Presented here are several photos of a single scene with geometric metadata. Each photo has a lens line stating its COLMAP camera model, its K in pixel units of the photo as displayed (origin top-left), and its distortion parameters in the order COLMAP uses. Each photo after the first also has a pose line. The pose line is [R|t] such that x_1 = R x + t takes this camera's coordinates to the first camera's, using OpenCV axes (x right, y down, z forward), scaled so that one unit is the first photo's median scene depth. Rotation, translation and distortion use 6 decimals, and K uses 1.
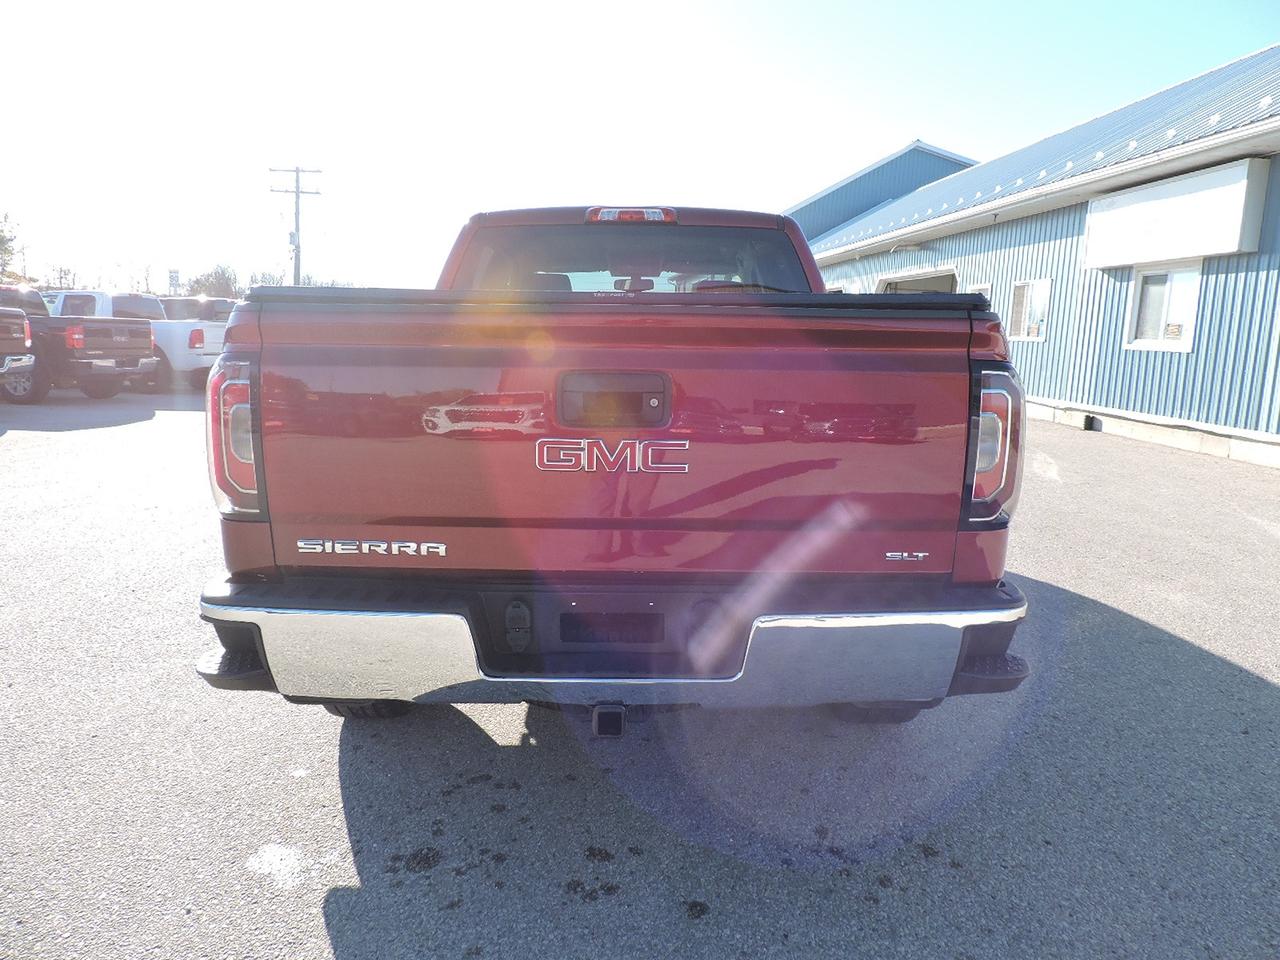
lens RADIAL K [[915.7, 0, 645.0], [0, 915.7, 474.5], [0, 0, 1]] dist [-0.022499, 0.004513]
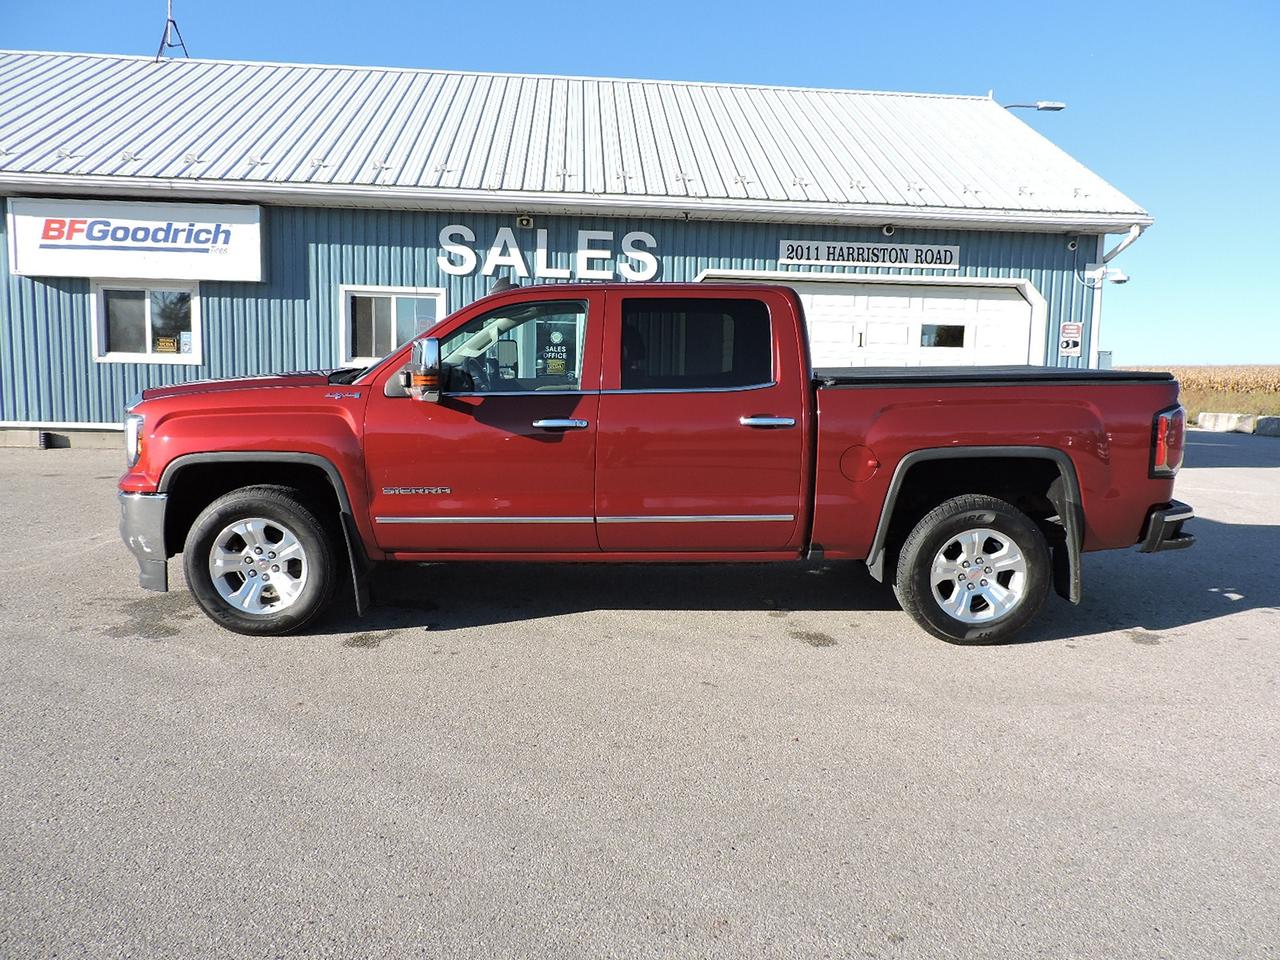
lens RADIAL K [[915.7, 0, 643.3], [0, 915.7, 471.7], [0, 0, 1]] dist [-0.022499, 0.004513]
pose [[-0.032145, -0.145471, 0.988840, -0.498973], [0.133005, 0.979930, 0.148484, -0.089271], [-0.990594, 0.136293, -0.012151, 0.440844]]
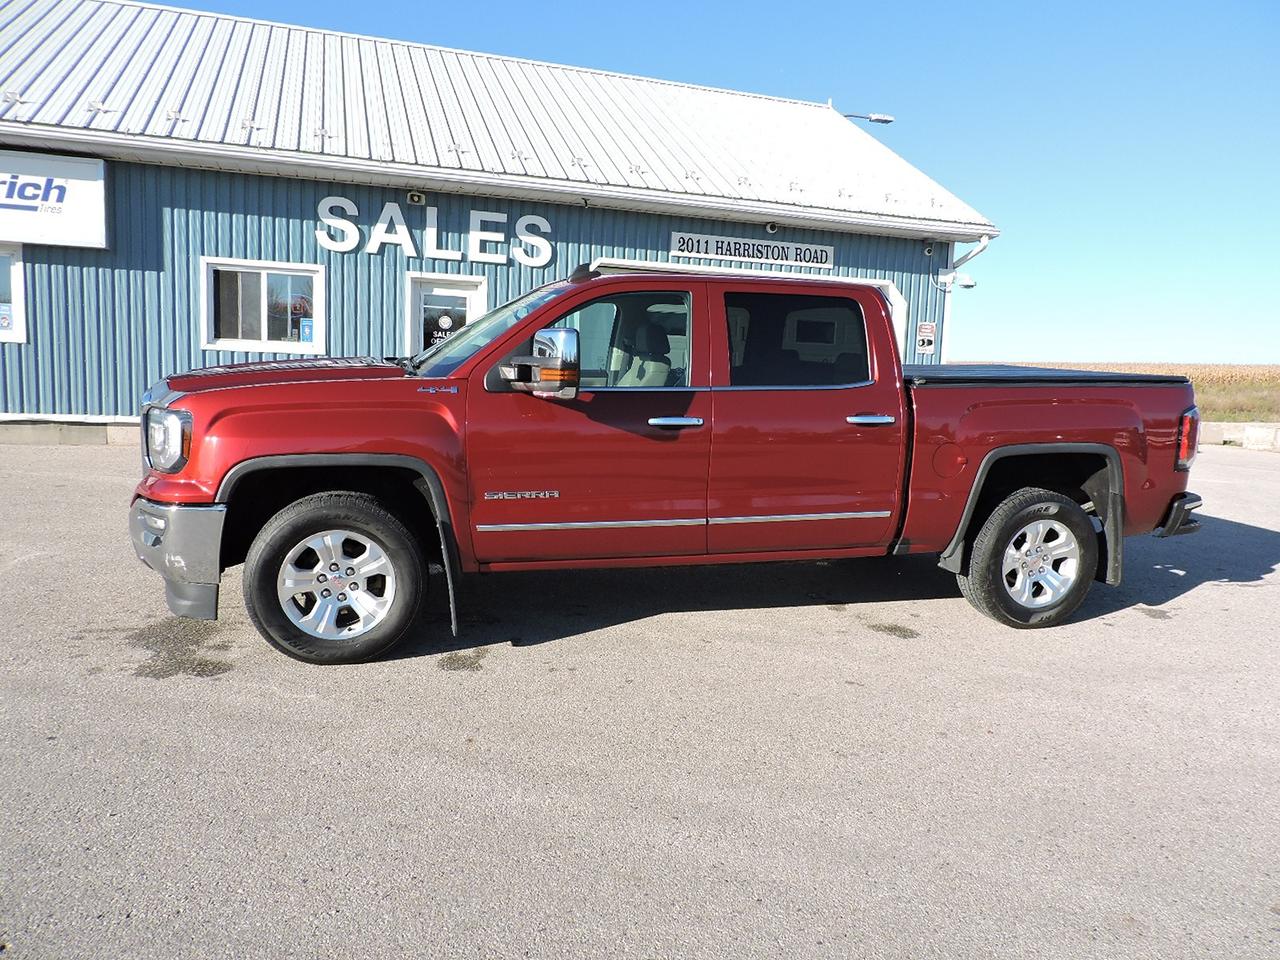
lens RADIAL K [[915.7, 0, 643.5], [0, 915.7, 473.0], [0, 0, 1]] dist [-0.022499, 0.004513]
pose [[-0.286901, -0.158980, 0.944676, -0.457597], [0.099096, 0.975917, 0.194333, -0.110219], [-0.952821, 0.149368, -0.264237, 0.589378]]
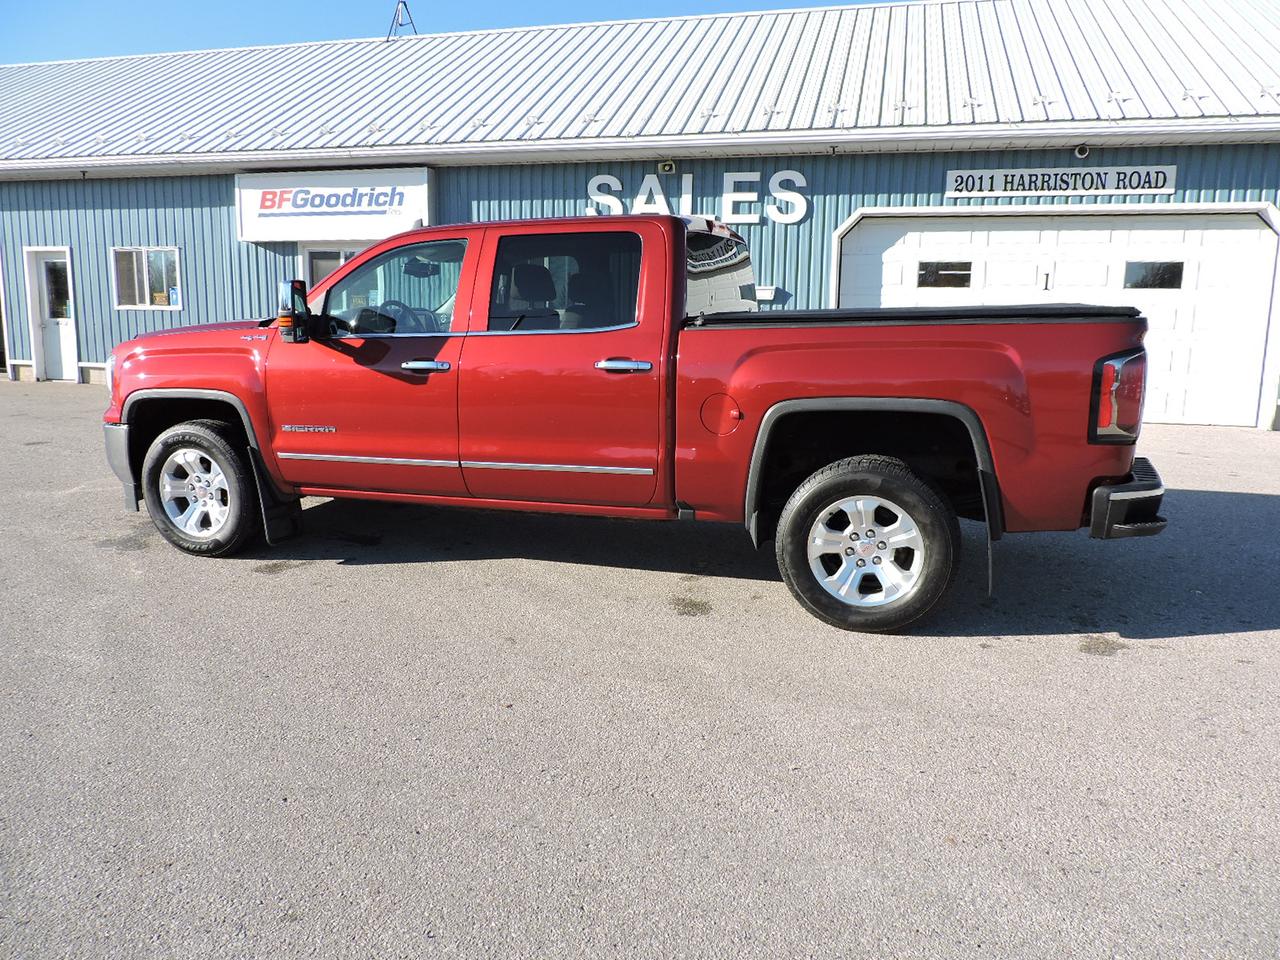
lens RADIAL K [[915.7, 0, 641.9], [0, 915.7, 470.2], [0, 0, 1]] dist [-0.022499, 0.004513]
pose [[0.305941, -0.184502, 0.934002, -0.447862], [0.144980, 0.978629, 0.145828, -0.054428], [-0.940947, 0.090797, 0.326152, 0.251479]]
